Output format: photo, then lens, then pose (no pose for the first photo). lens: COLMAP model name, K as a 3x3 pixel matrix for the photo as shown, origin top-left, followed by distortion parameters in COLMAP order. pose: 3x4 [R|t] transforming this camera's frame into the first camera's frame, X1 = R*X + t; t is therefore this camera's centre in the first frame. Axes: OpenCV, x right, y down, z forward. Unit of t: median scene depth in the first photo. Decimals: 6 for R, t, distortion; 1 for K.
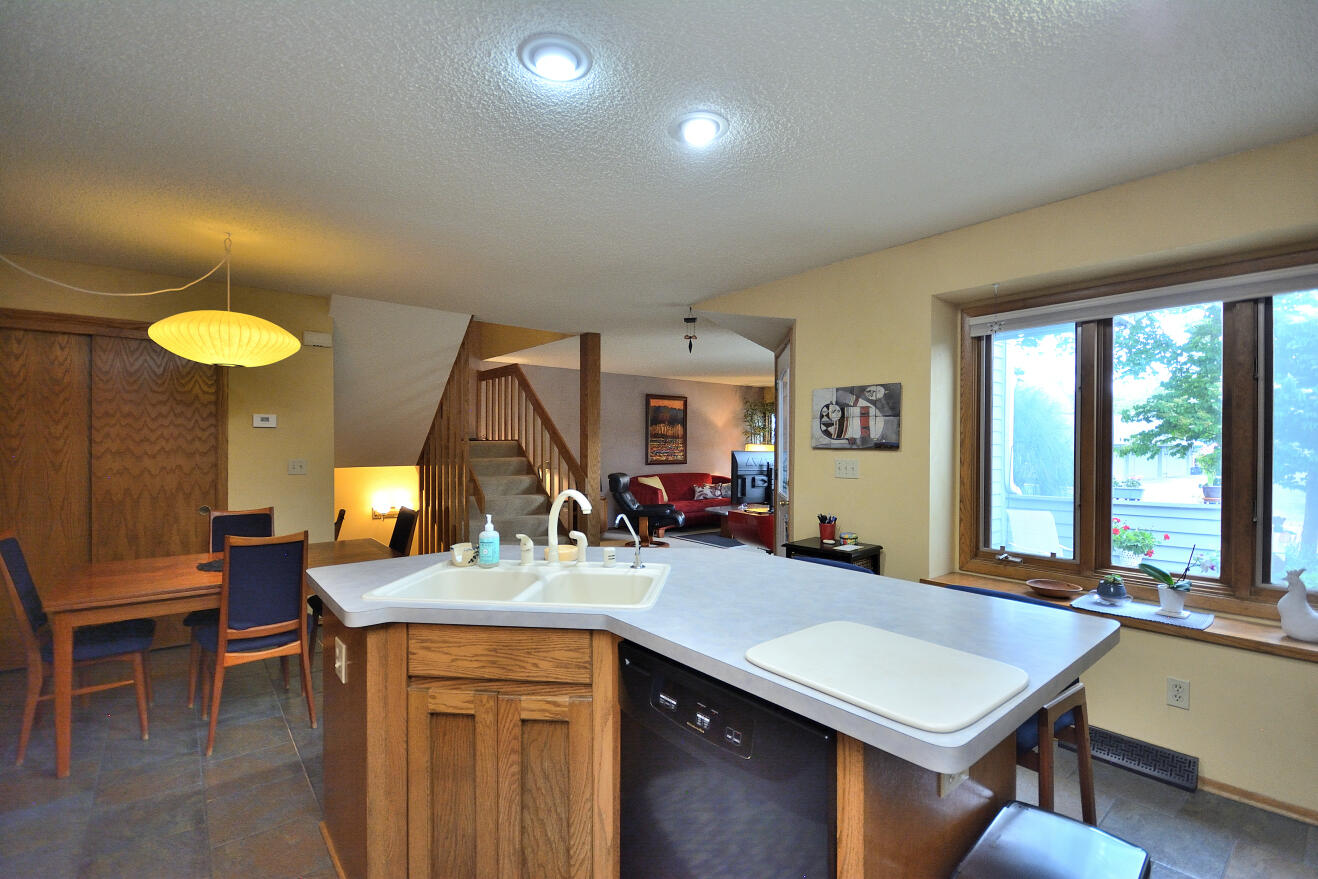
lens RADIAL K [[587.8, 0, 673.3], [0, 587.8, 453.2], [0, 0, 1]] dist [0.013694, -0.013666]
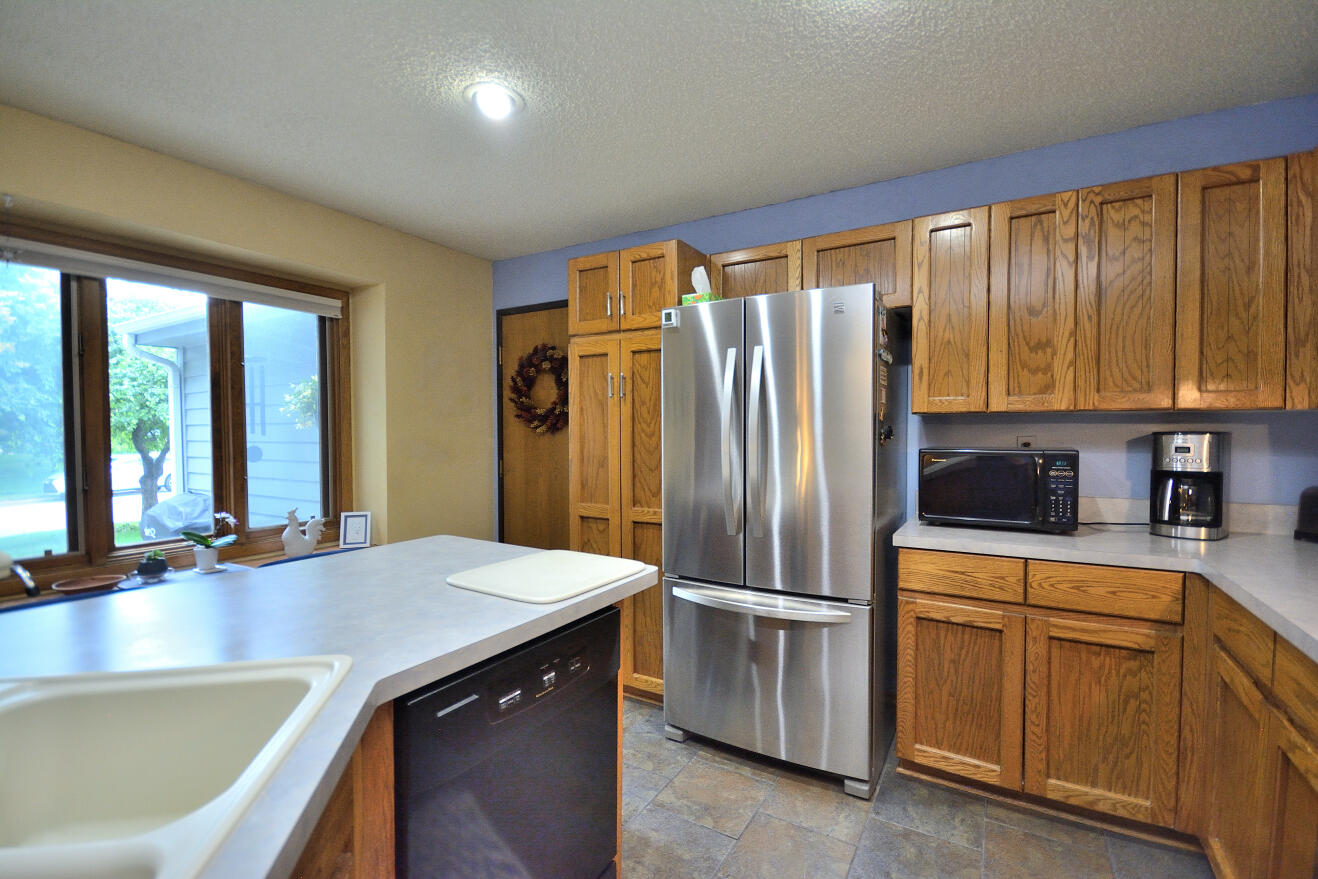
lens RADIAL K [[587.8, 0, 648.7], [0, 587.8, 448.5], [0, 0, 1]] dist [0.013694, -0.013666]
pose [[-0.316506, -0.030837, 0.948089, -0.327229], [0.015624, 0.999166, 0.037714, 0.009904], [-0.948462, 0.026750, -0.315761, 0.399044]]
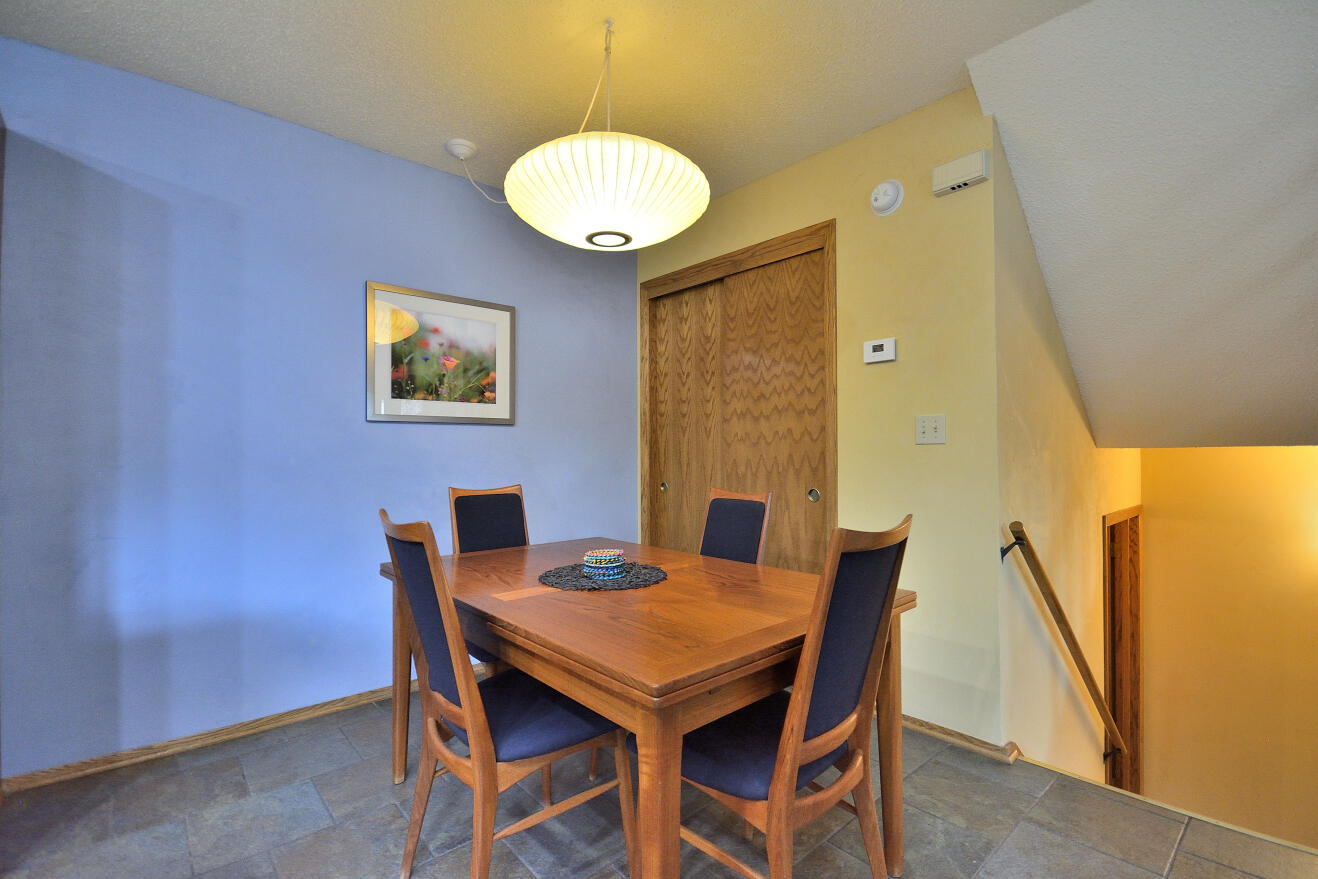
lens RADIAL K [[587.8, 0, 668.4], [0, 587.8, 450.7], [0, 0, 1]] dist [0.013694, -0.013666]
pose [[0.029040, -0.007635, -0.999549, -0.133821], [-0.014182, 0.999867, -0.008050, 0.059123], [0.999478, 0.014410, 0.028928, 0.892360]]
